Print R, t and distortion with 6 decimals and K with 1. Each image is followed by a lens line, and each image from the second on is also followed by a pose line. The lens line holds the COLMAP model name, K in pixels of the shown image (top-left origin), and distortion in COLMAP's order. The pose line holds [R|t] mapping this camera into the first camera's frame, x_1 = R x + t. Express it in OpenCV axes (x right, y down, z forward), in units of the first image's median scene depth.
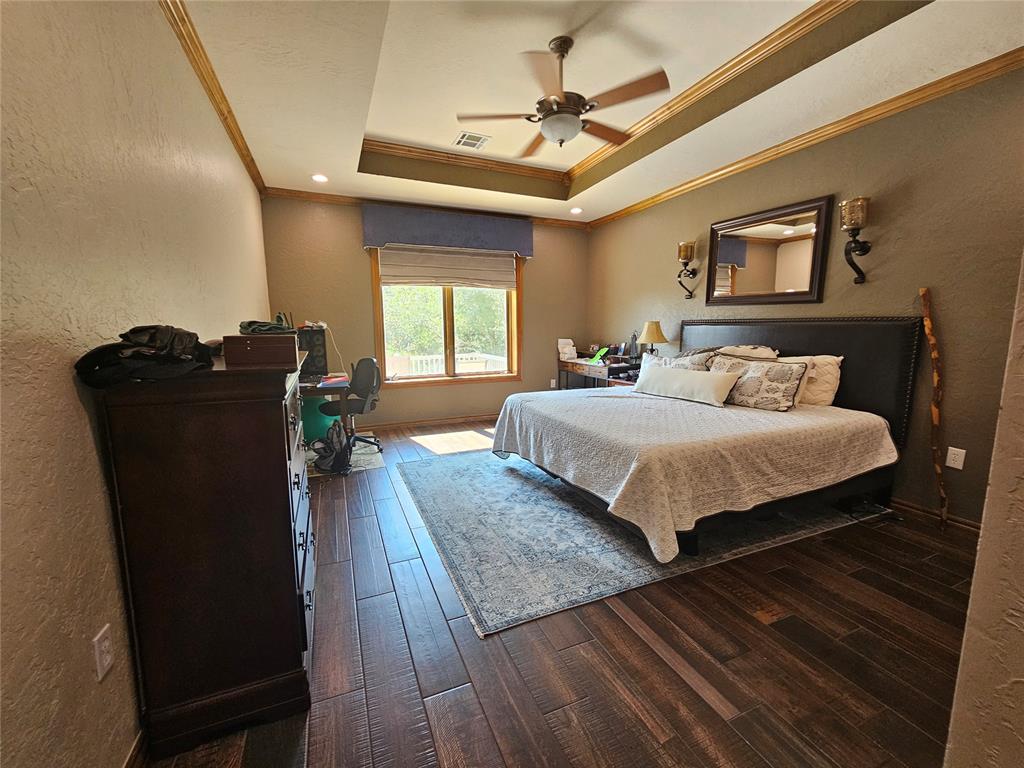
lens RADIAL K [[415.6, 0, 507.8], [0, 415.6, 382.3], [0, 0, 1]] dist [0.000754, -0.000007]
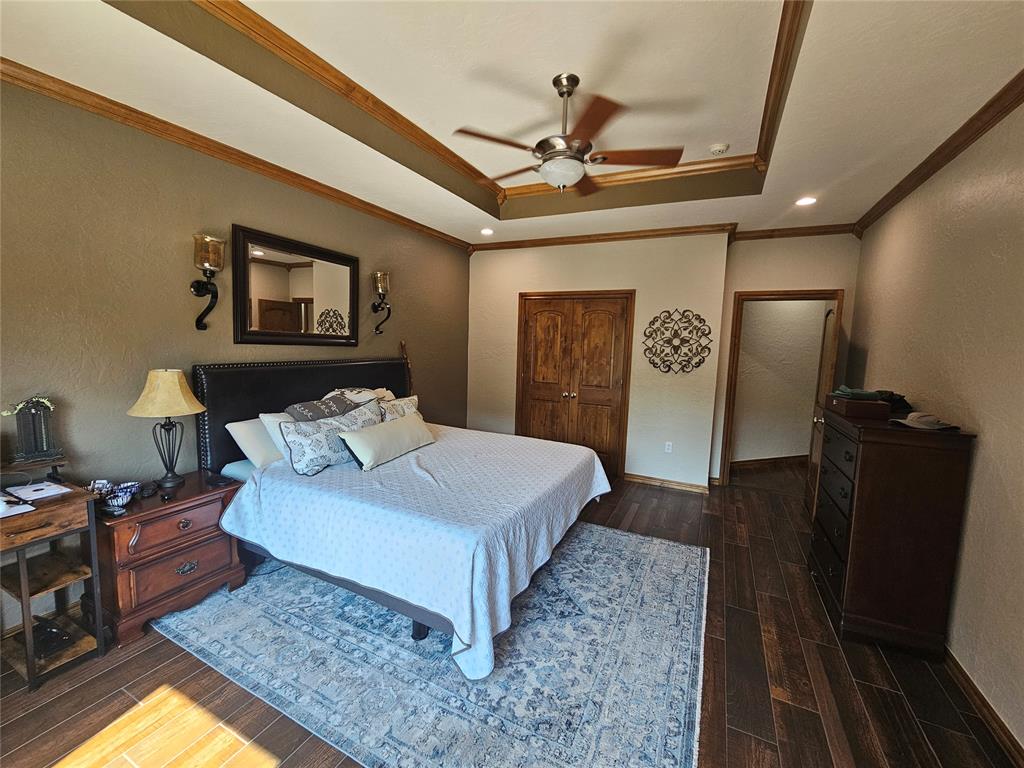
lens RADIAL K [[415.6, 0, 509.2], [0, 415.6, 385.2], [0, 0, 1]] dist [0.000754, -0.000007]
pose [[-0.644753, -0.091706, 0.758870, -0.476464], [0.081658, 0.978833, 0.187666, -0.295308], [-0.760016, 0.182966, -0.623617, 1.549057]]
